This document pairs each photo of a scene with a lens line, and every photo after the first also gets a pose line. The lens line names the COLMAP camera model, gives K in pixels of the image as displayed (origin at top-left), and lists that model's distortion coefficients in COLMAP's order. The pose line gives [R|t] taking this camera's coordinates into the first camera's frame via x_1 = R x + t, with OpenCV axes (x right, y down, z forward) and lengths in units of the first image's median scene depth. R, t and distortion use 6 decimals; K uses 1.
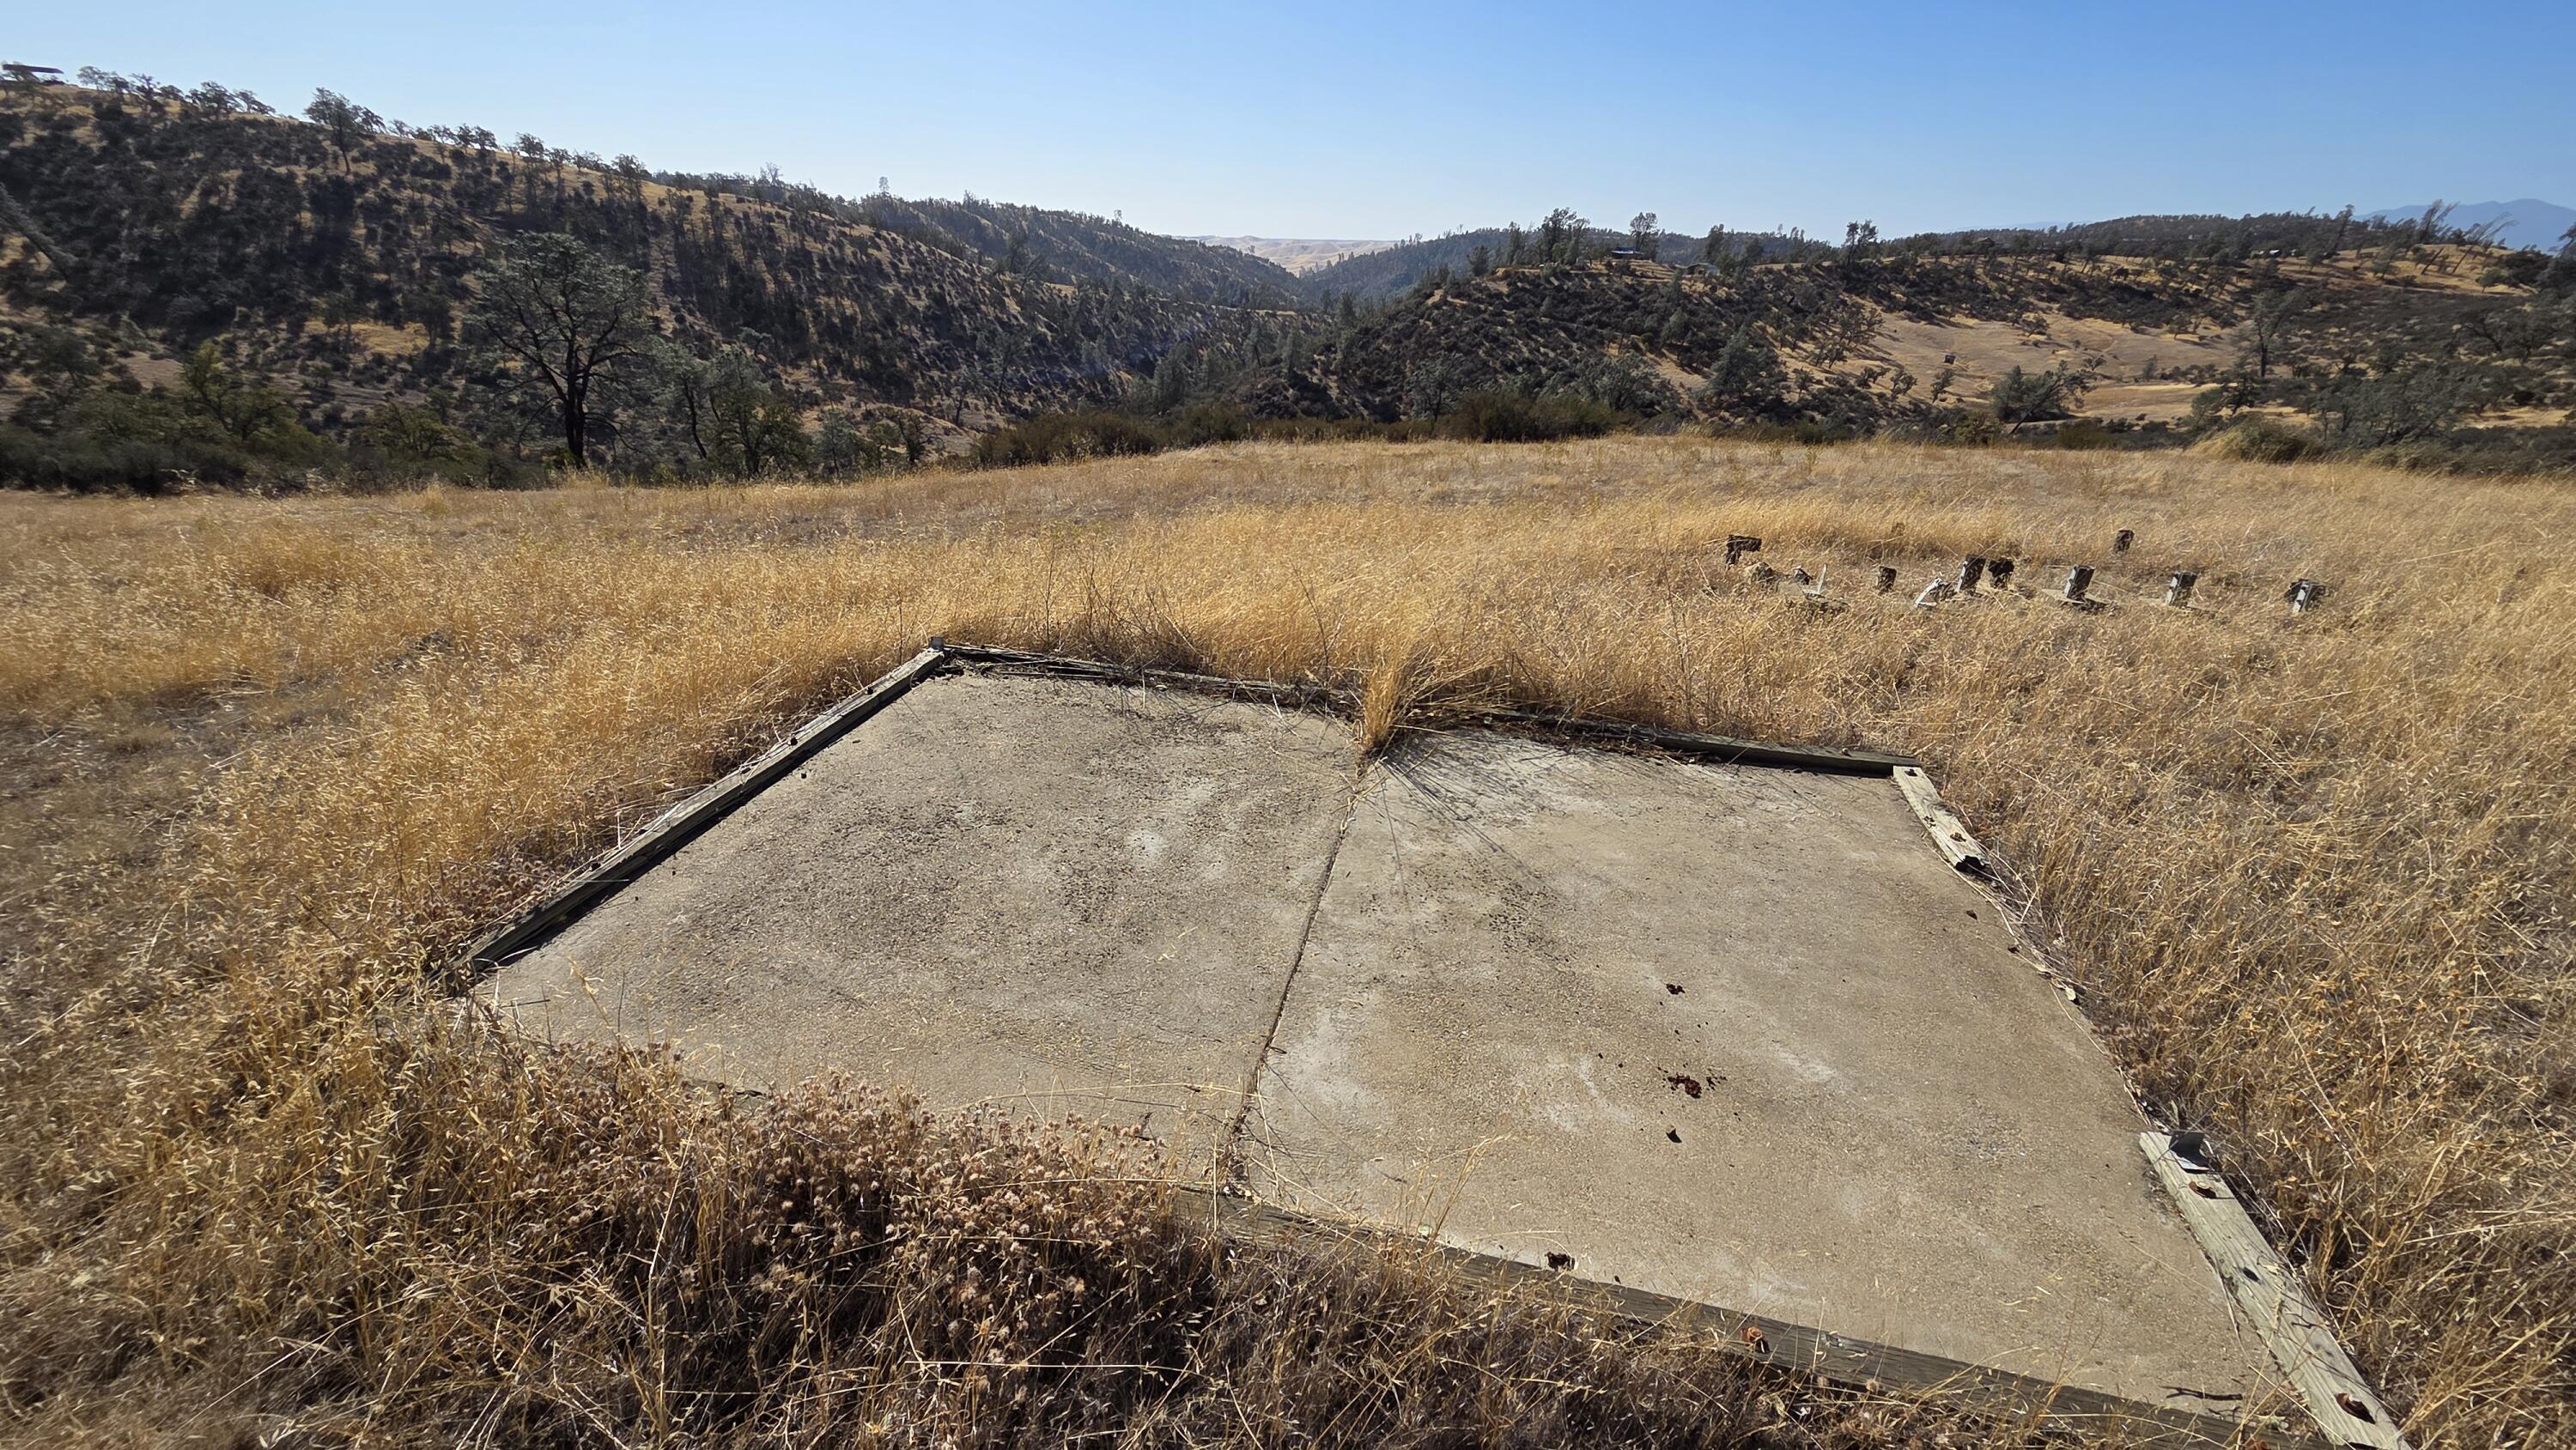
lens RADIAL K [[1036.8, 0, 1284.0], [0, 1036.8, 722.1], [0, 0, 1]] dist [0.001260, 0.000080]
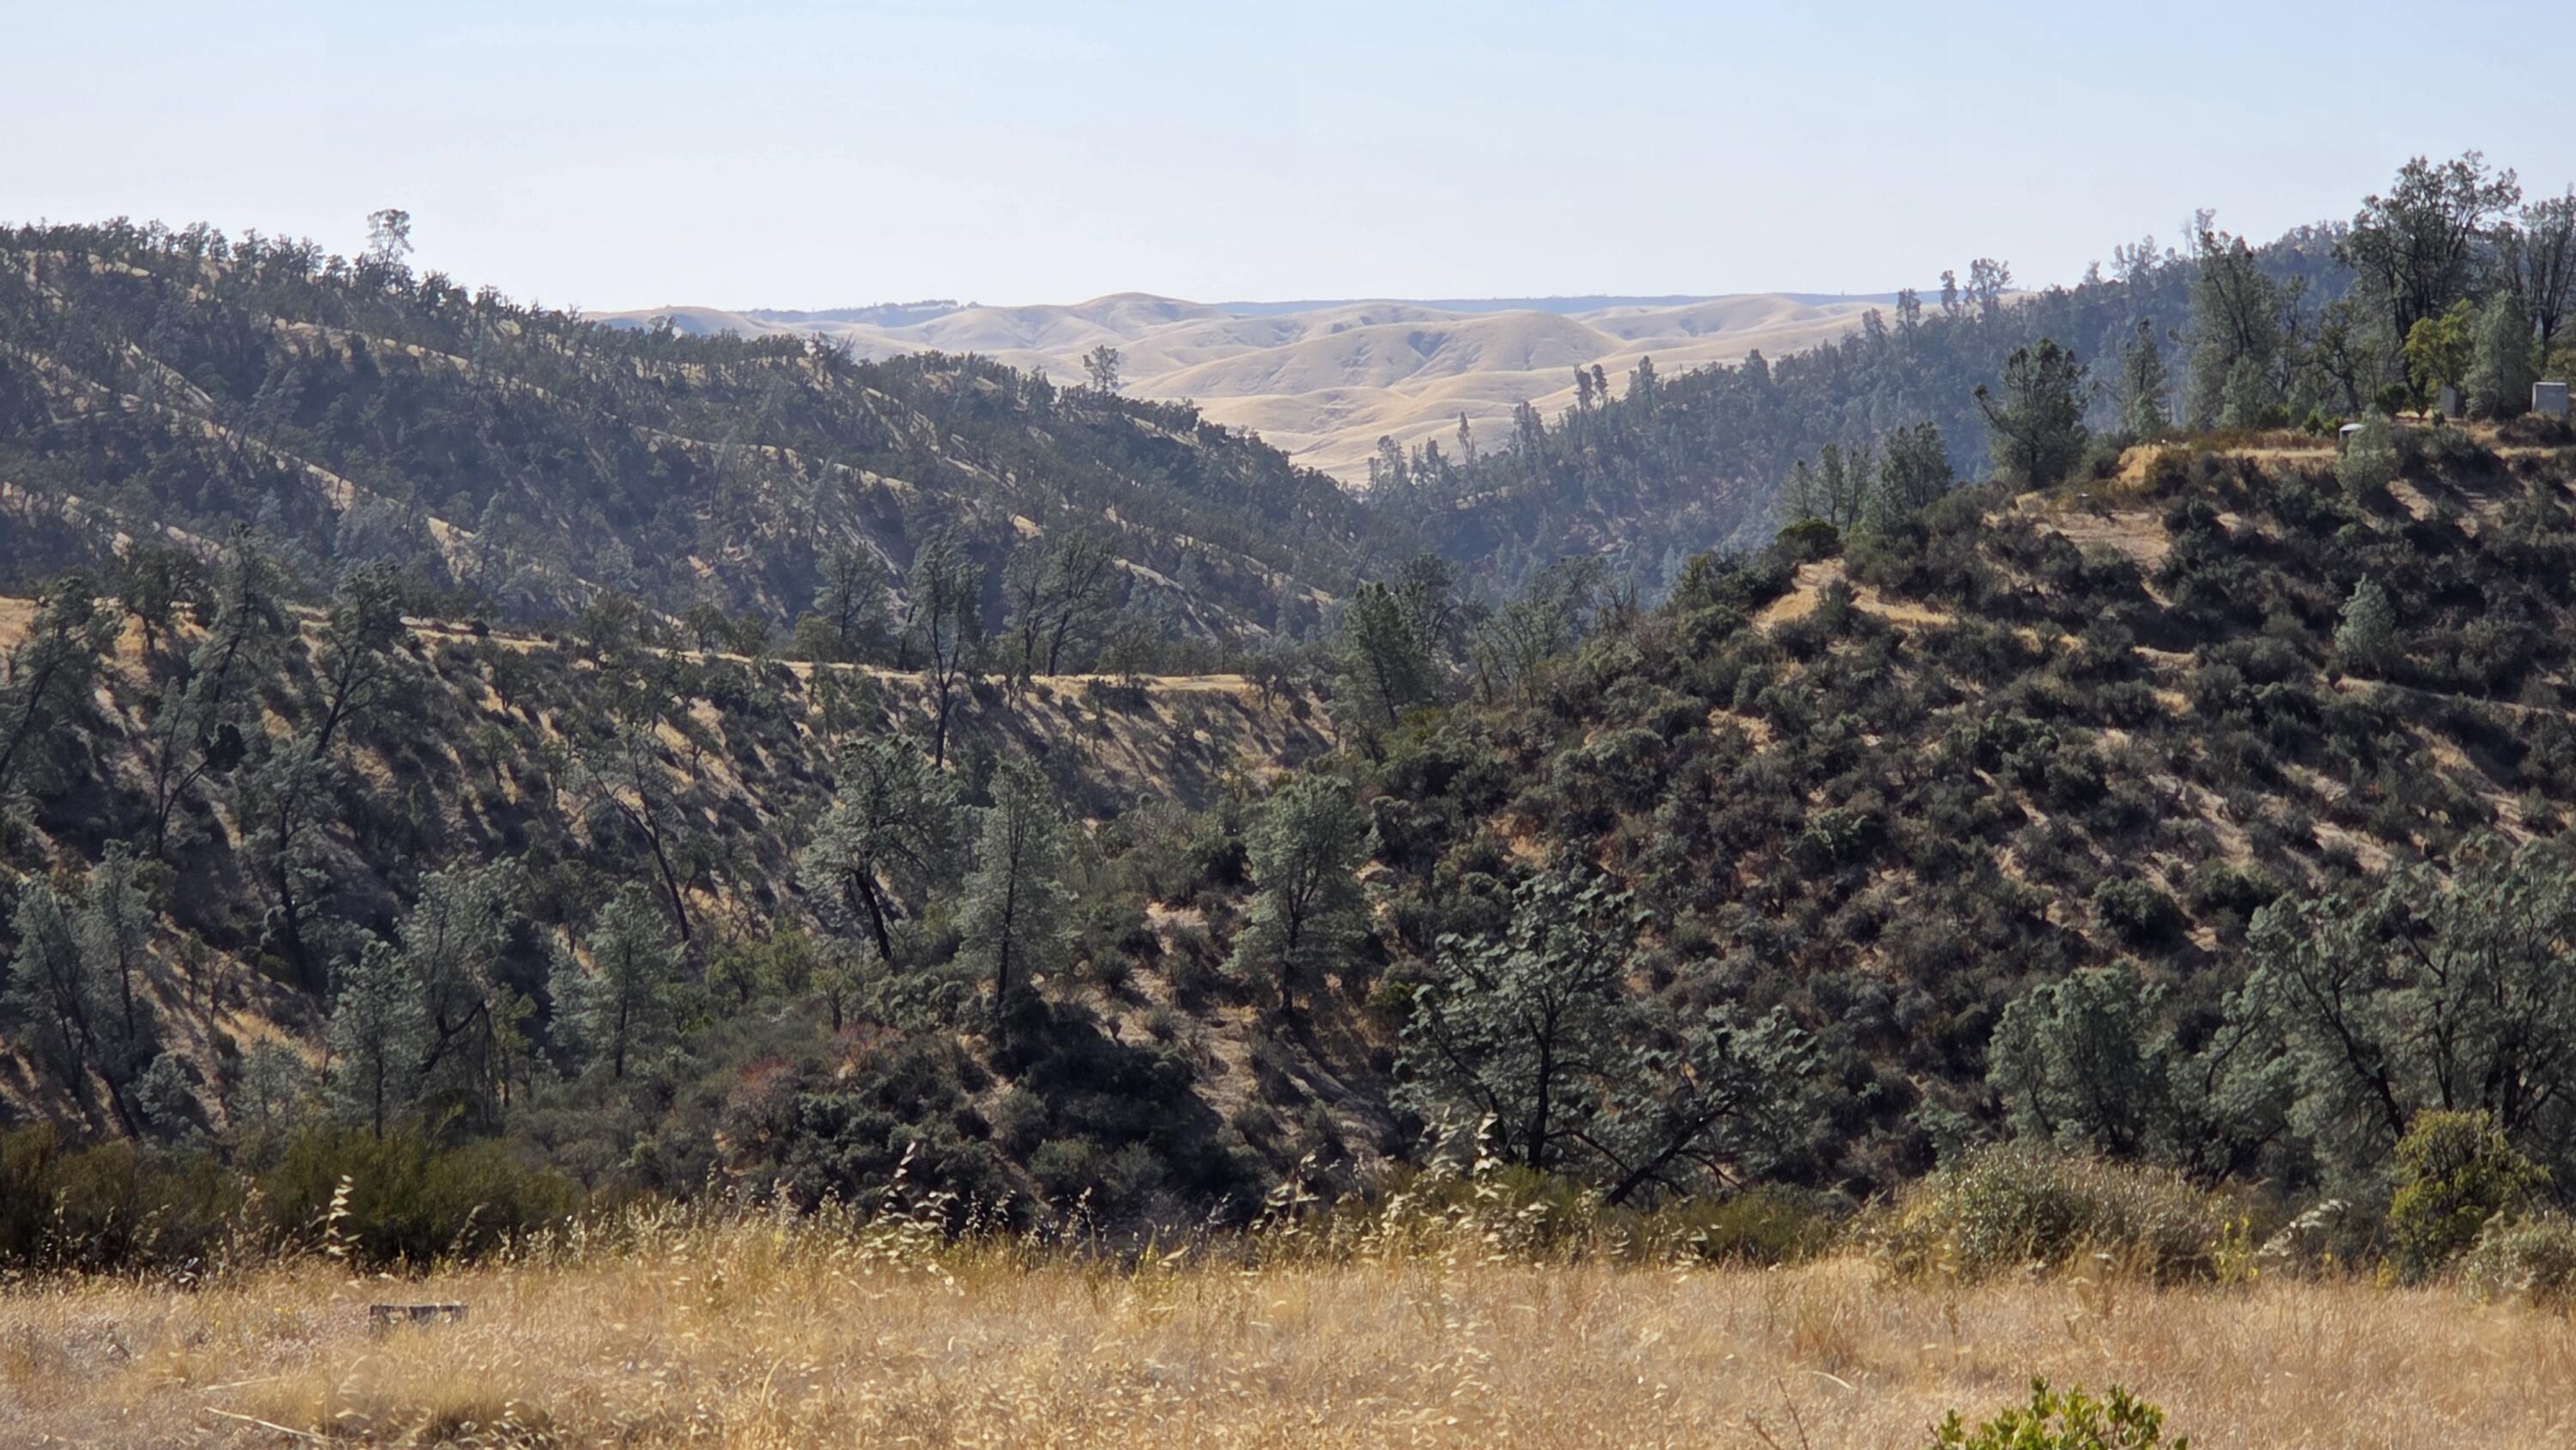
lens RADIAL K [[6079.7, 0, 1286.0], [0, 6079.7, 725.2], [0, 0, 1]] dist [-0.058559, 0.000000]
pose [[0.999311, -0.035599, -0.010474, 0.056772], [0.029480, 0.933037, -0.358571, 0.014197], [0.022538, 0.358015, 0.933444, -0.046396]]
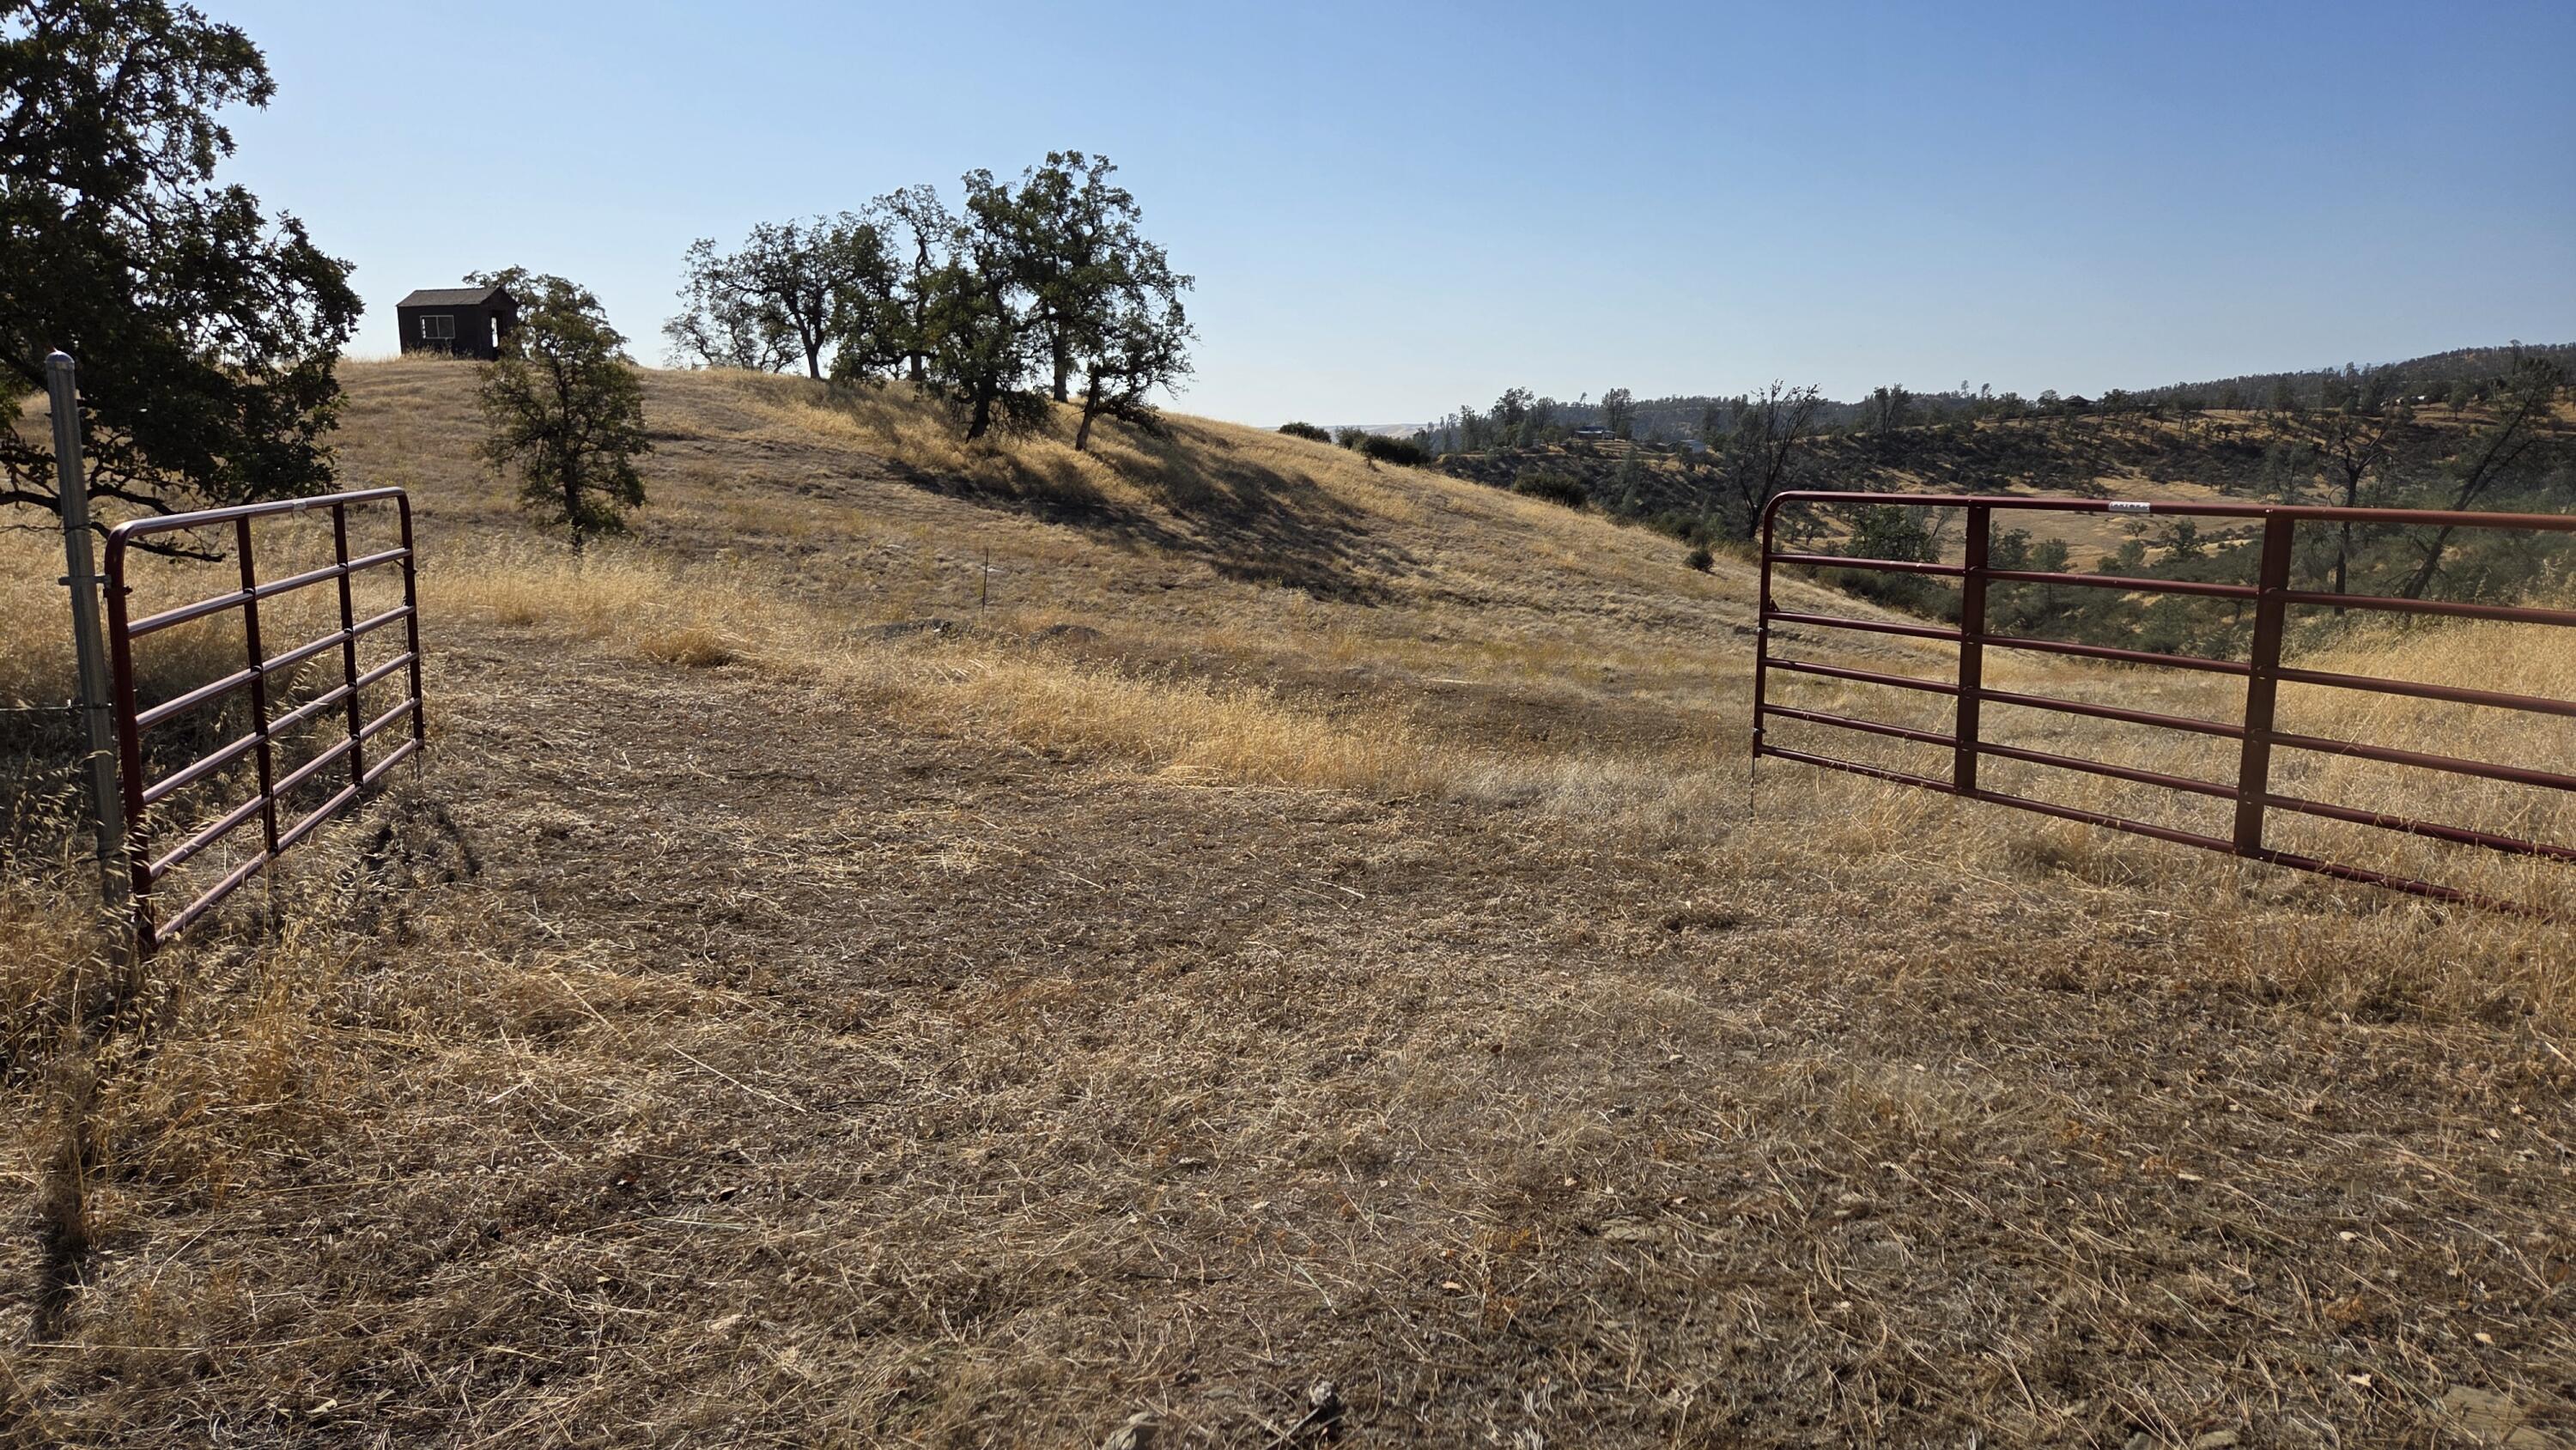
lens RADIAL K [[1732.3, 0, 1276.8], [0, 1732.3, 730.2], [0, 0, 1]] dist [0.024210, -0.000897]
pose [[0.999227, -0.037861, -0.010615, 0.074065], [0.033787, 0.964815, -0.260749, 0.153603], [0.020114, 0.260189, 0.965348, -0.332917]]
